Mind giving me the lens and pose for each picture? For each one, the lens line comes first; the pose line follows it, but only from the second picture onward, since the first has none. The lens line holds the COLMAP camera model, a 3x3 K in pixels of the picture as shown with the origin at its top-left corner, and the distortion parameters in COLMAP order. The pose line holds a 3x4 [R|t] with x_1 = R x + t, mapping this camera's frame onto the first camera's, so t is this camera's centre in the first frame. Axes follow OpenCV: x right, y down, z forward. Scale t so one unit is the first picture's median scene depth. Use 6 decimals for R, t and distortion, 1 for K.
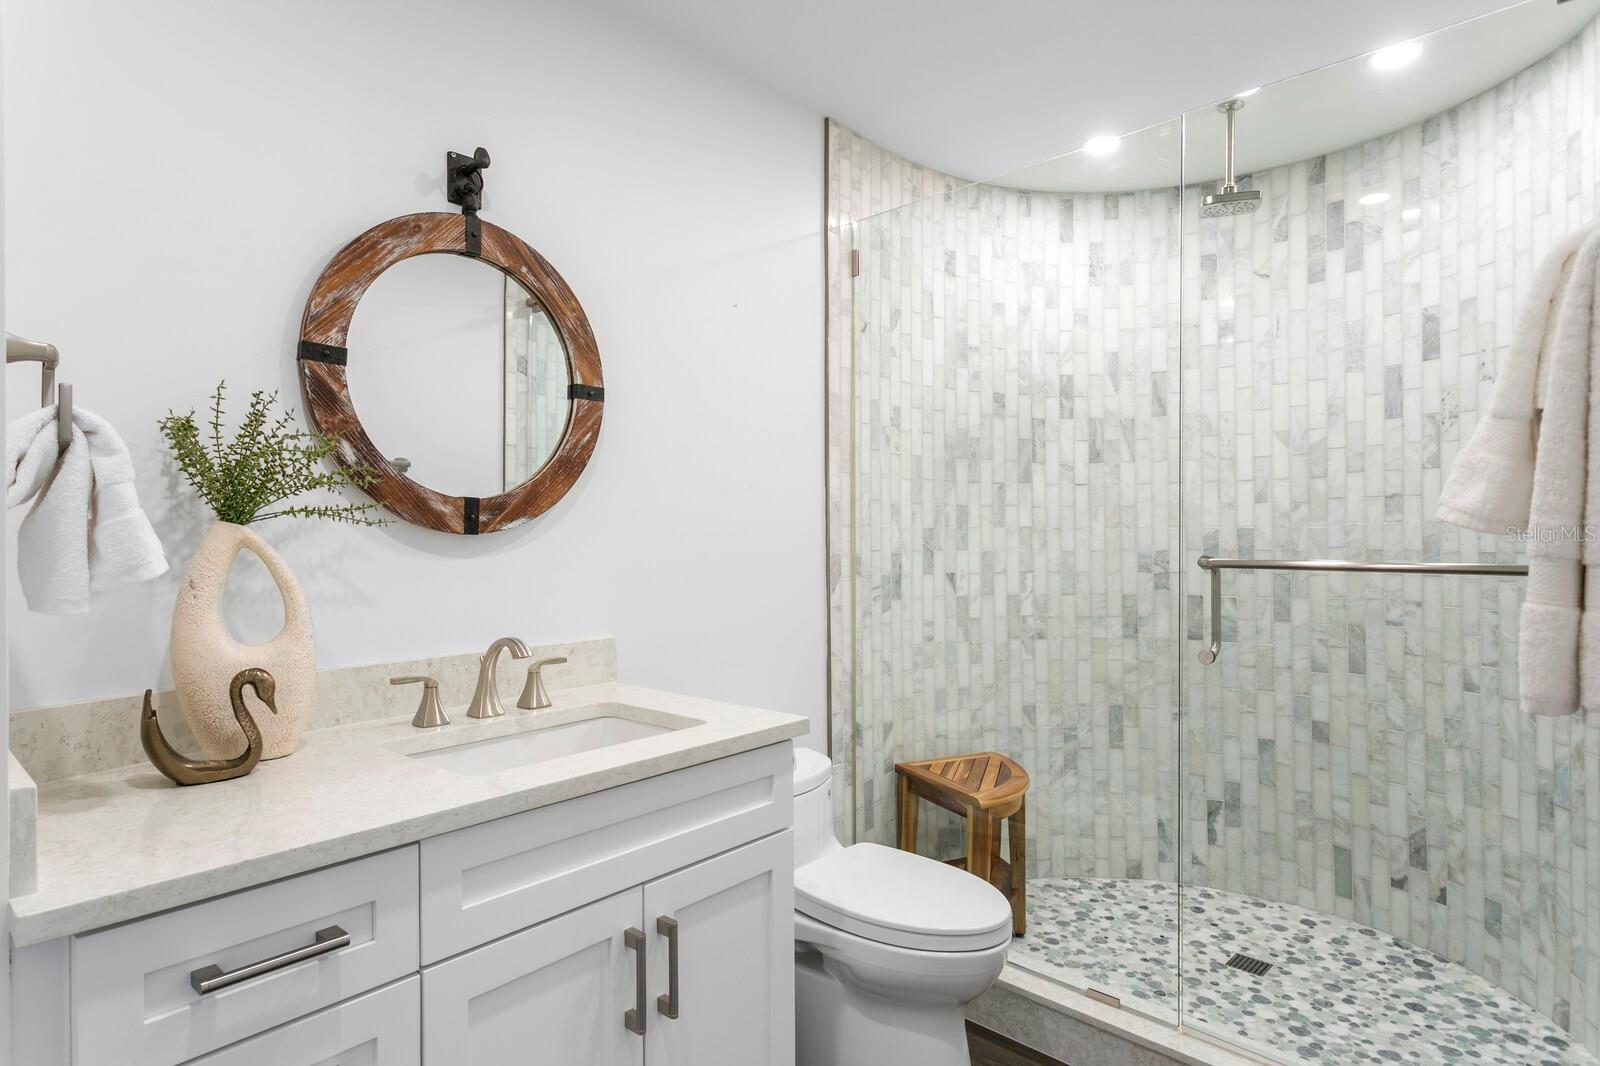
lens RADIAL K [[858.1, 0, 805.9], [0, 858.1, 528.9], [0, 0, 1]] dist [0.026173, 0.000263]
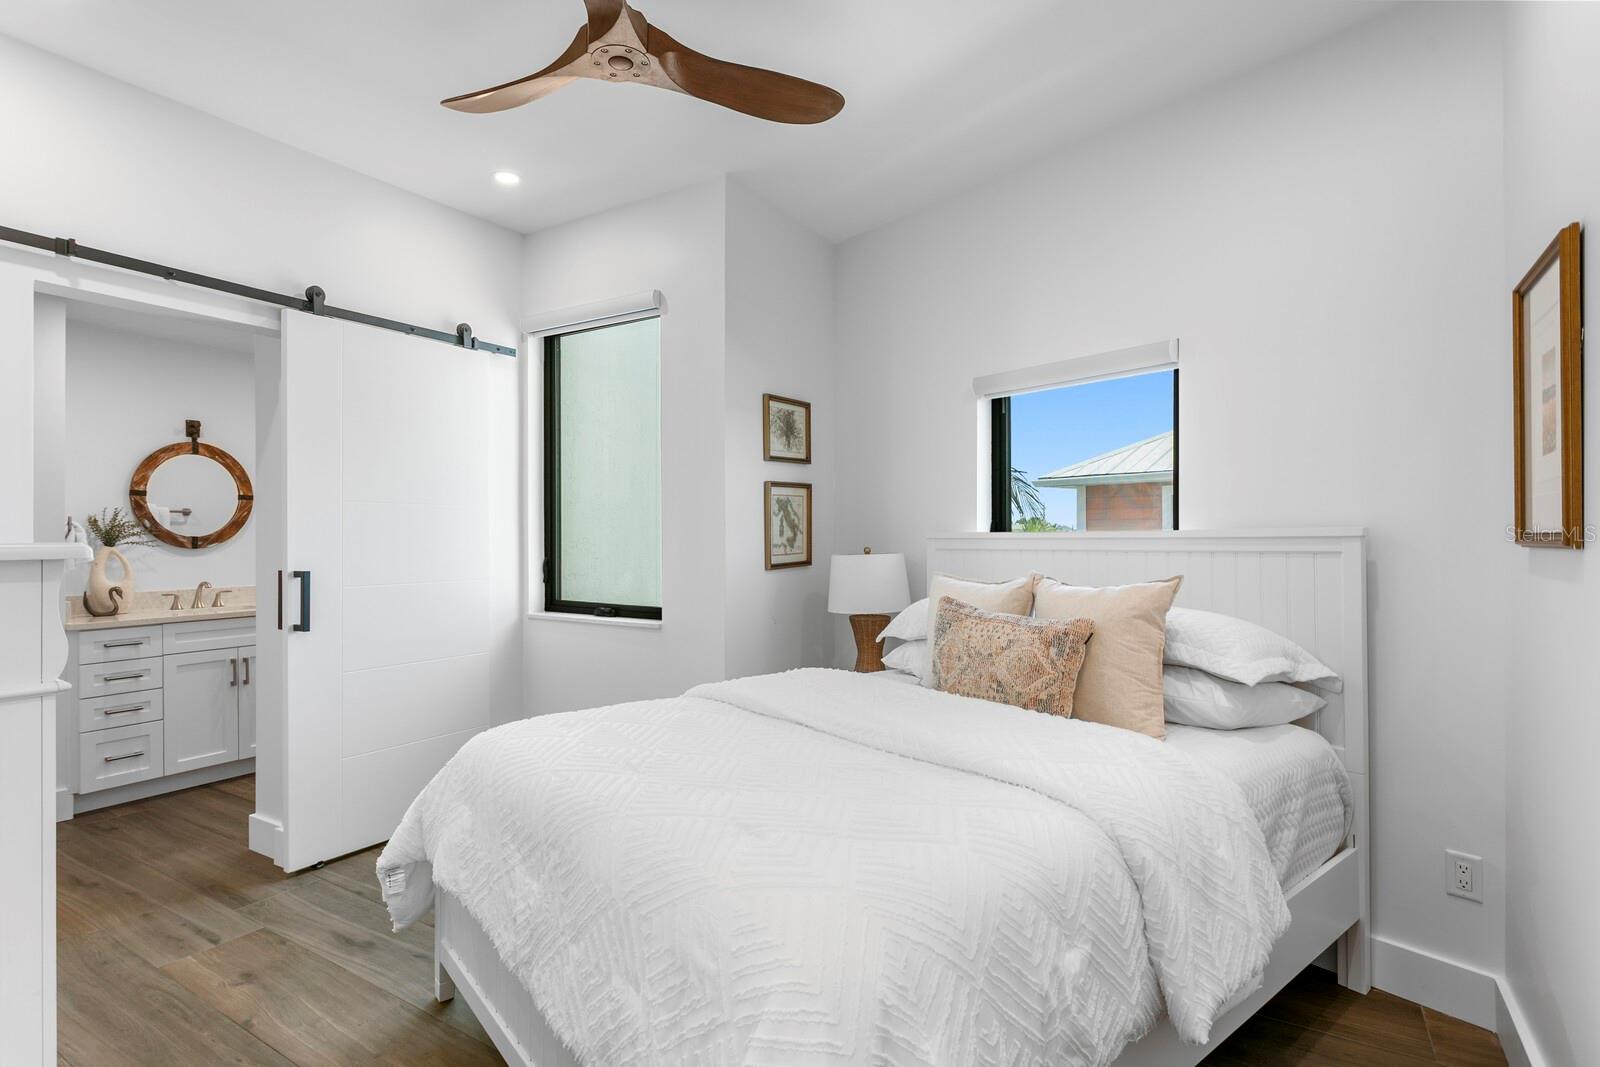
lens RADIAL K [[790.5, 0, 794.7], [0, 790.5, 537.7], [0, 0, 1]] dist [-0.003806, 0.000334]
pose [[0.988111, -0.004707, 0.153670, 1.386794], [0.004538, 0.999989, 0.001452, -0.030424], [-0.153675, -0.000738, 0.988121, -2.245614]]
